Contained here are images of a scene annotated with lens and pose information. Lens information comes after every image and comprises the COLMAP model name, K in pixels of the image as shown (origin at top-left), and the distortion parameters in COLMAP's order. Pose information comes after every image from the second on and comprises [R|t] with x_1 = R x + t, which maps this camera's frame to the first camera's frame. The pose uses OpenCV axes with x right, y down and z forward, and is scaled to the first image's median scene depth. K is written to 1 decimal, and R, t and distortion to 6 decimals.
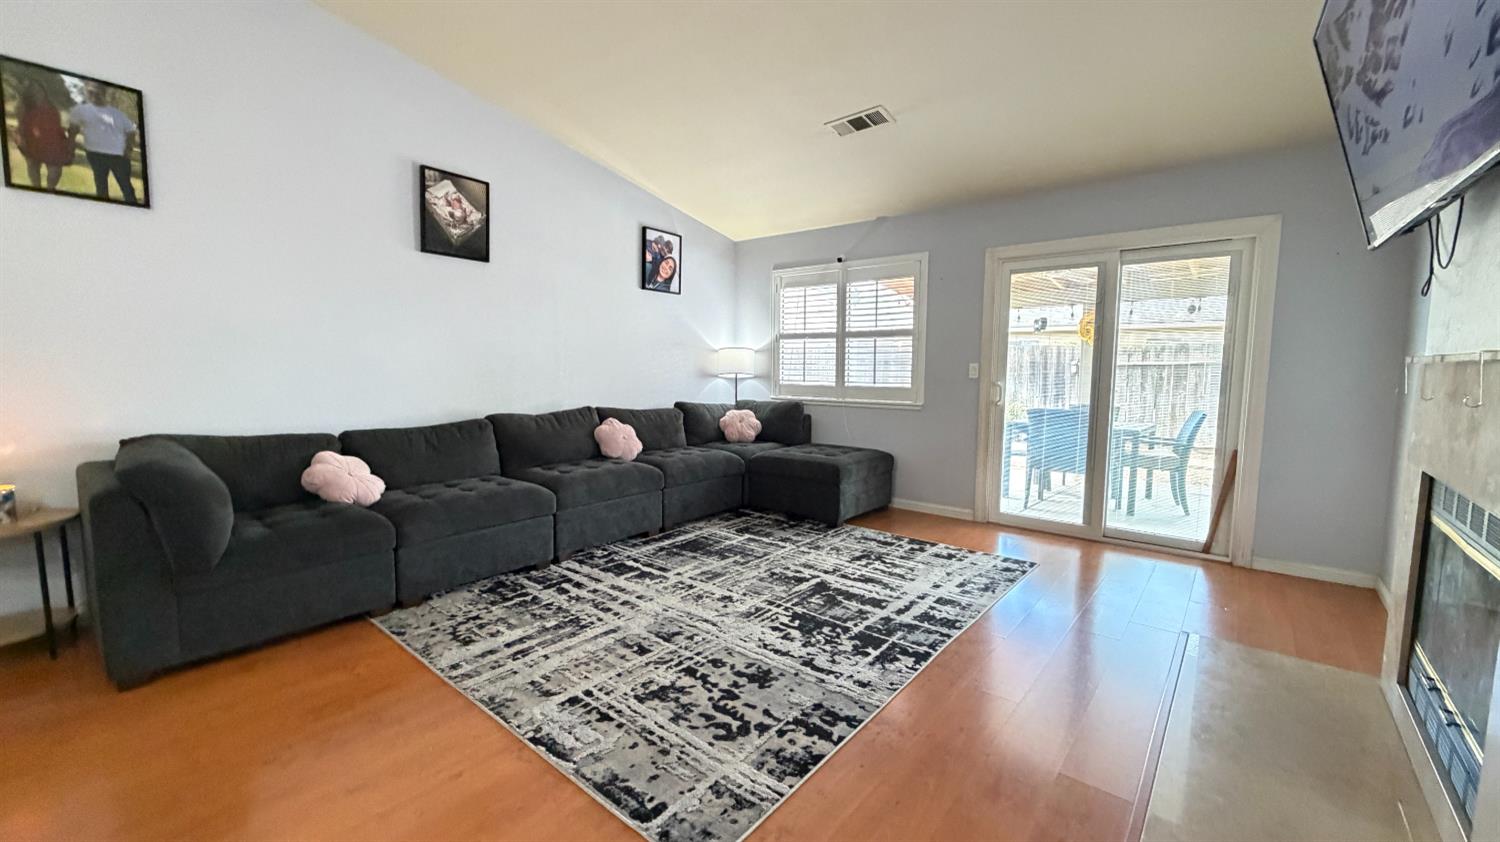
lens RADIAL K [[598.1, 0, 746.9], [0, 598.1, 421.6], [0, 0, 1]] dist [-0.000831, 0.000188]
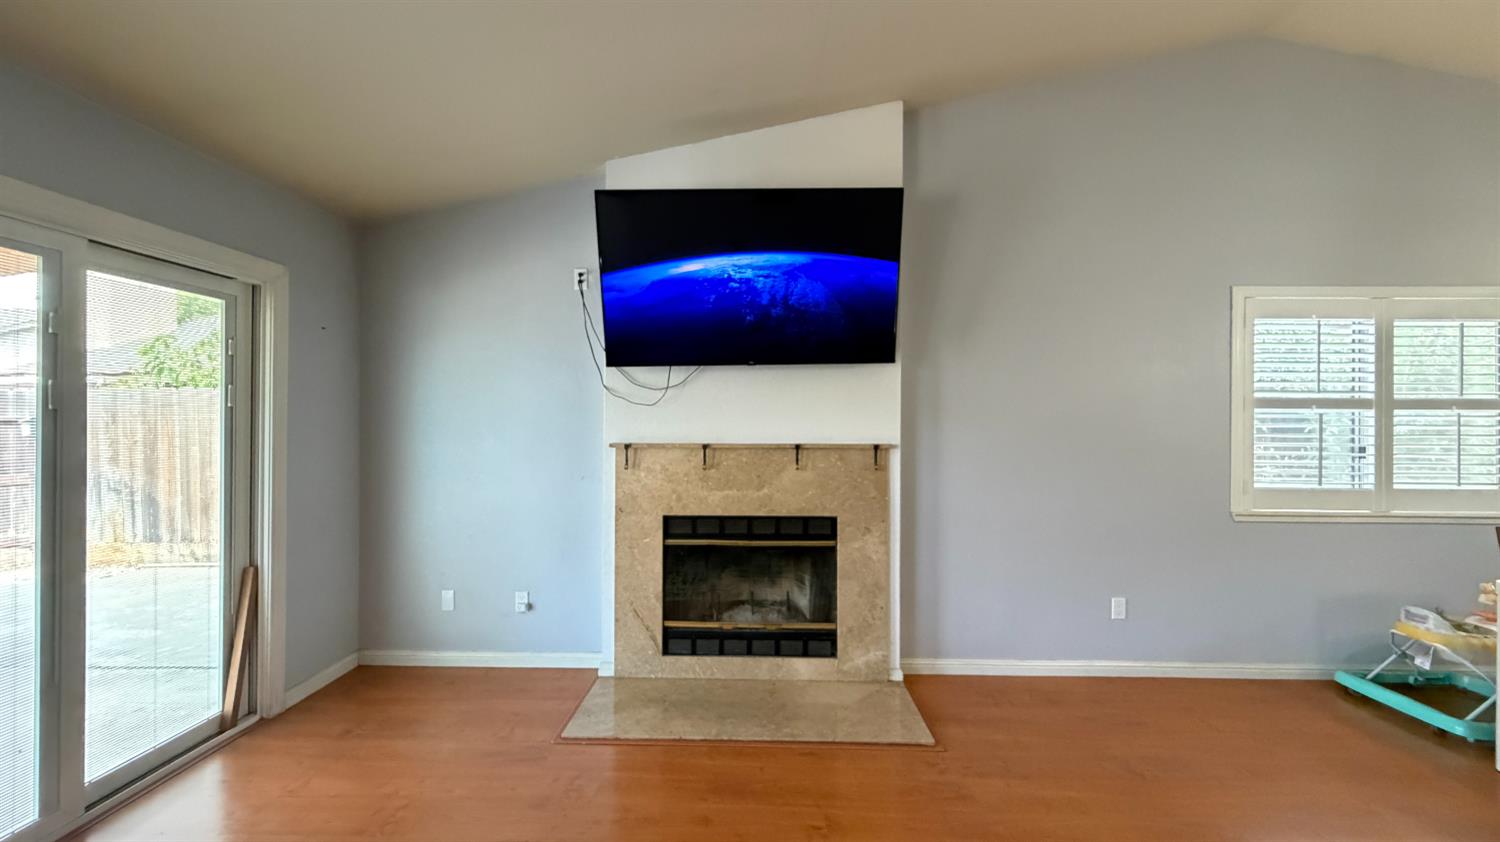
lens RADIAL K [[598.1, 0, 745.9], [0, 598.1, 415.5], [0, 0, 1]] dist [-0.000831, 0.000188]
pose [[-0.622422, -0.007080, 0.782650, -0.142307], [0.066581, 0.995855, 0.061959, -0.153356], [-0.779845, 0.090674, -0.619371, 1.042247]]
